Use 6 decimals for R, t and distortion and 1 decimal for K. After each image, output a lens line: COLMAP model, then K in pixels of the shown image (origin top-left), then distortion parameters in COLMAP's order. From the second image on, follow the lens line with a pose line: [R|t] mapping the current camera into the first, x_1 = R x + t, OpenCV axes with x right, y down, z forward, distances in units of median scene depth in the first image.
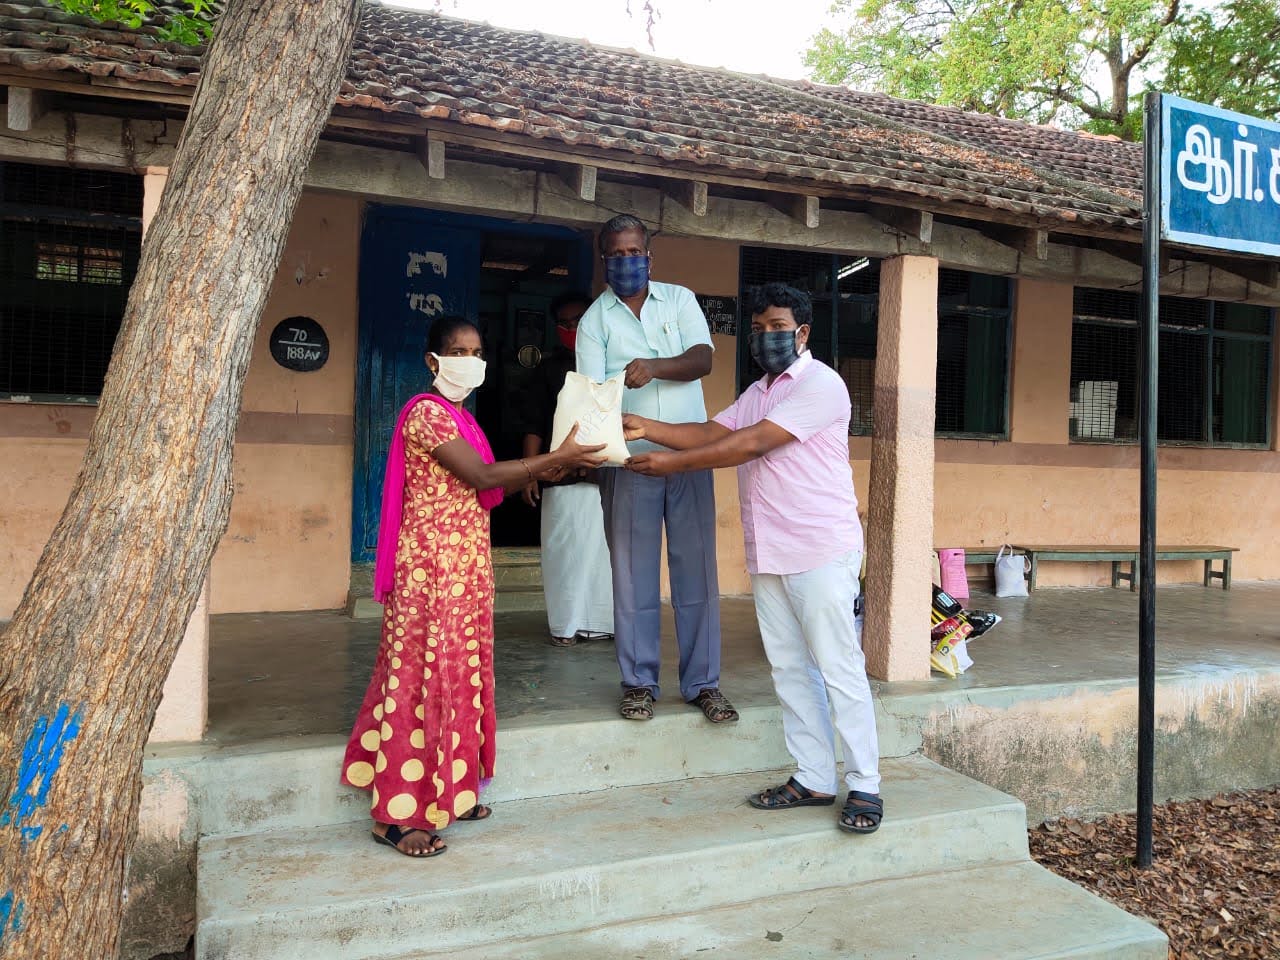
lens RADIAL K [[945.0, 0, 647.5], [0, 945.0, 470.4], [0, 0, 1]] dist [0.093090, -0.121651]
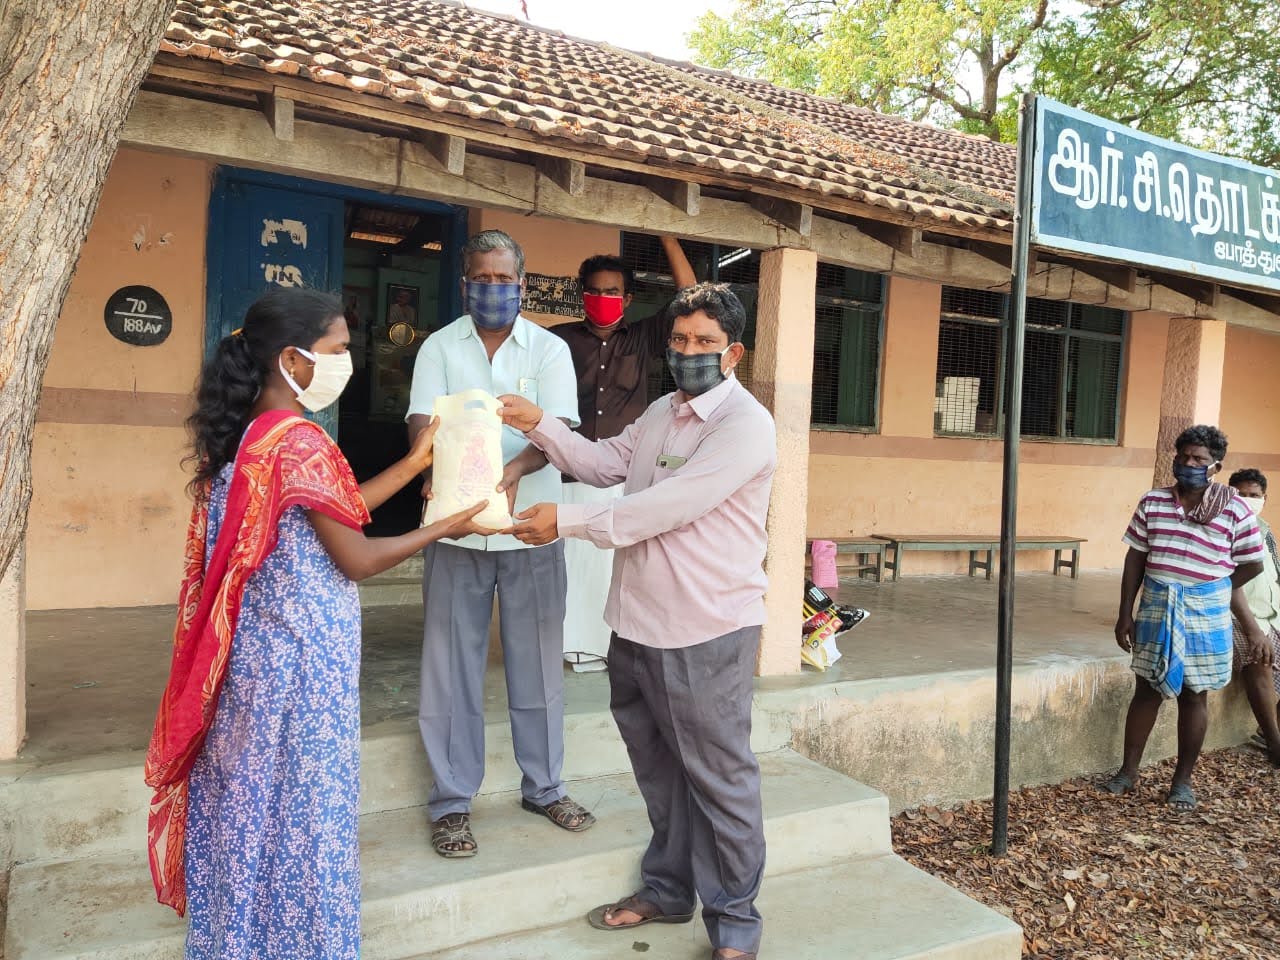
lens RADIAL K [[945.0, 0, 641.2], [0, 945.0, 486.4], [0, 0, 1]] dist [0.093090, -0.121651]
pose [[0.992759, 0.010508, 0.119666, 0.006810], [-0.014800, 0.999276, 0.035039, -0.011149], [-0.119212, -0.036556, 0.992196, 0.031897]]
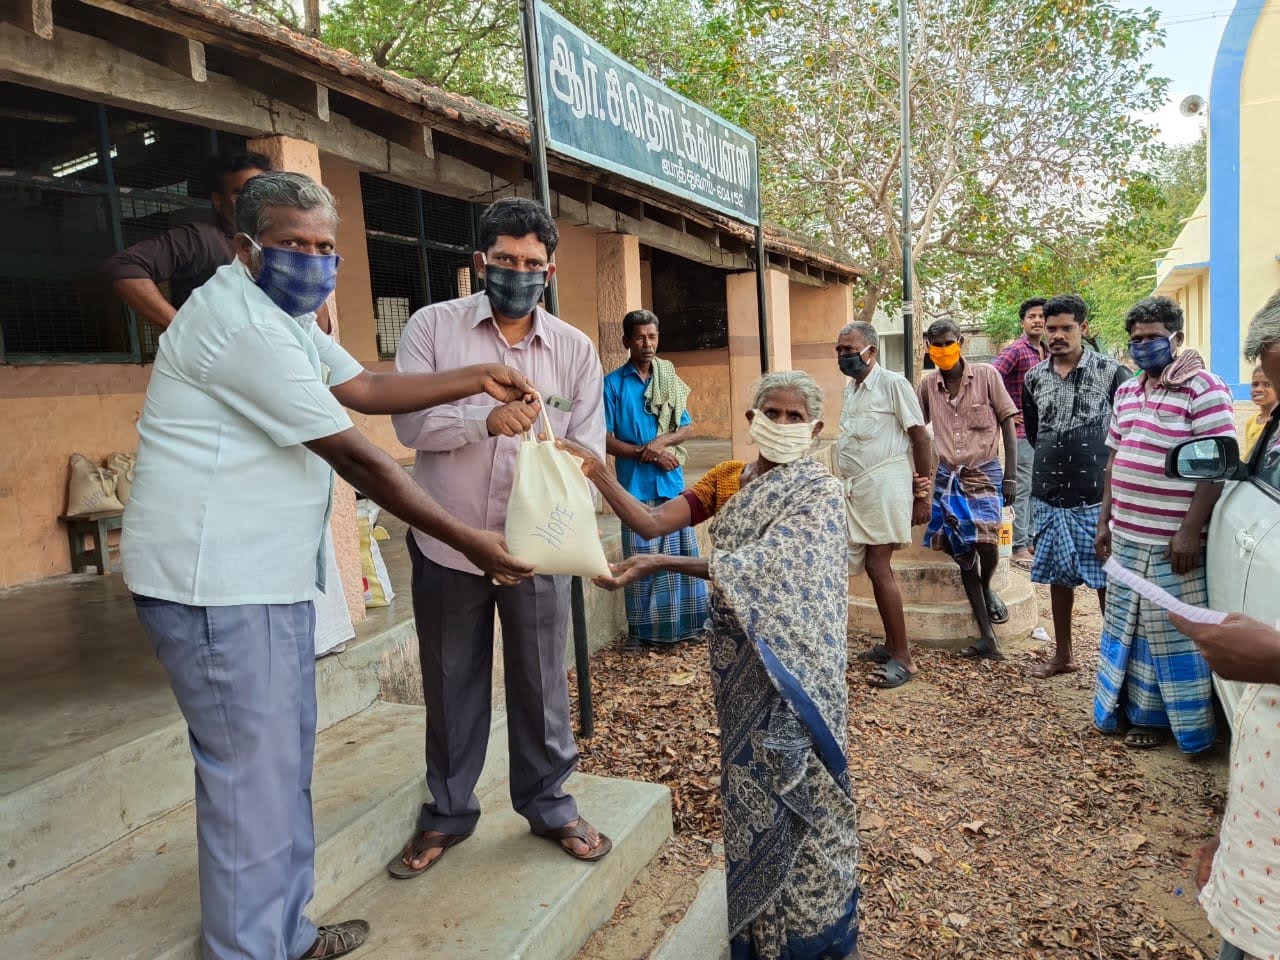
lens RADIAL K [[945.0, 0, 643.8], [0, 945.0, 470.5], [0, 0, 1]] dist [0.093090, -0.121651]
pose [[0.707242, -0.139664, 0.693039, -0.131692], [0.085643, 0.989998, 0.112111, -0.002057], [-0.701765, -0.019936, 0.712129, 0.168078]]
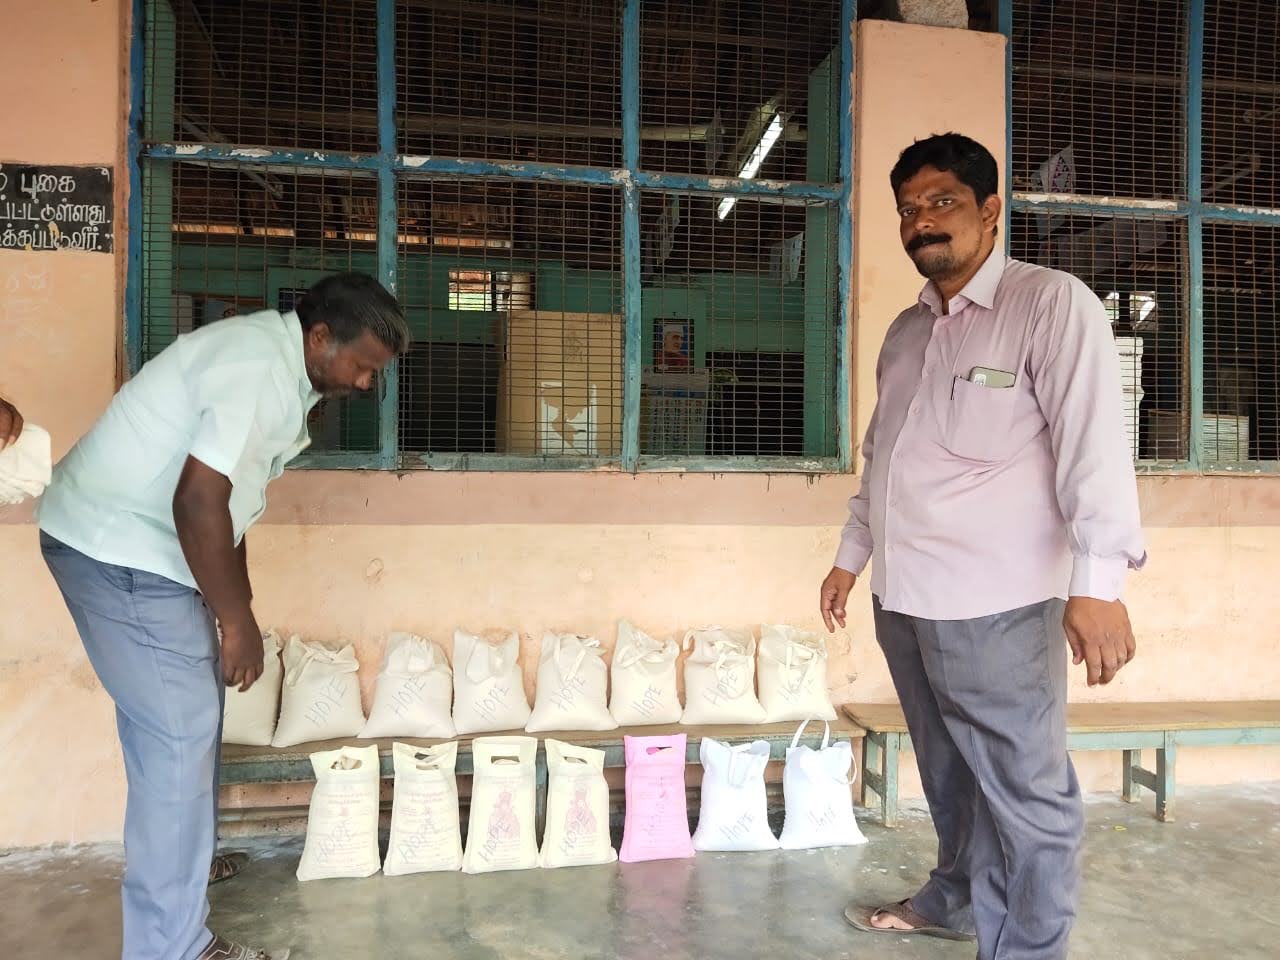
lens RADIAL K [[945.0, 0, 633.2], [0, 945.0, 476.8], [0, 0, 1]] dist [0.093090, -0.121651]
pose [[0.978762, -0.023567, -0.203641, 0.650781], [0.018233, 0.999441, -0.028028, -0.032248], [0.204187, 0.023720, 0.978644, 0.948801]]
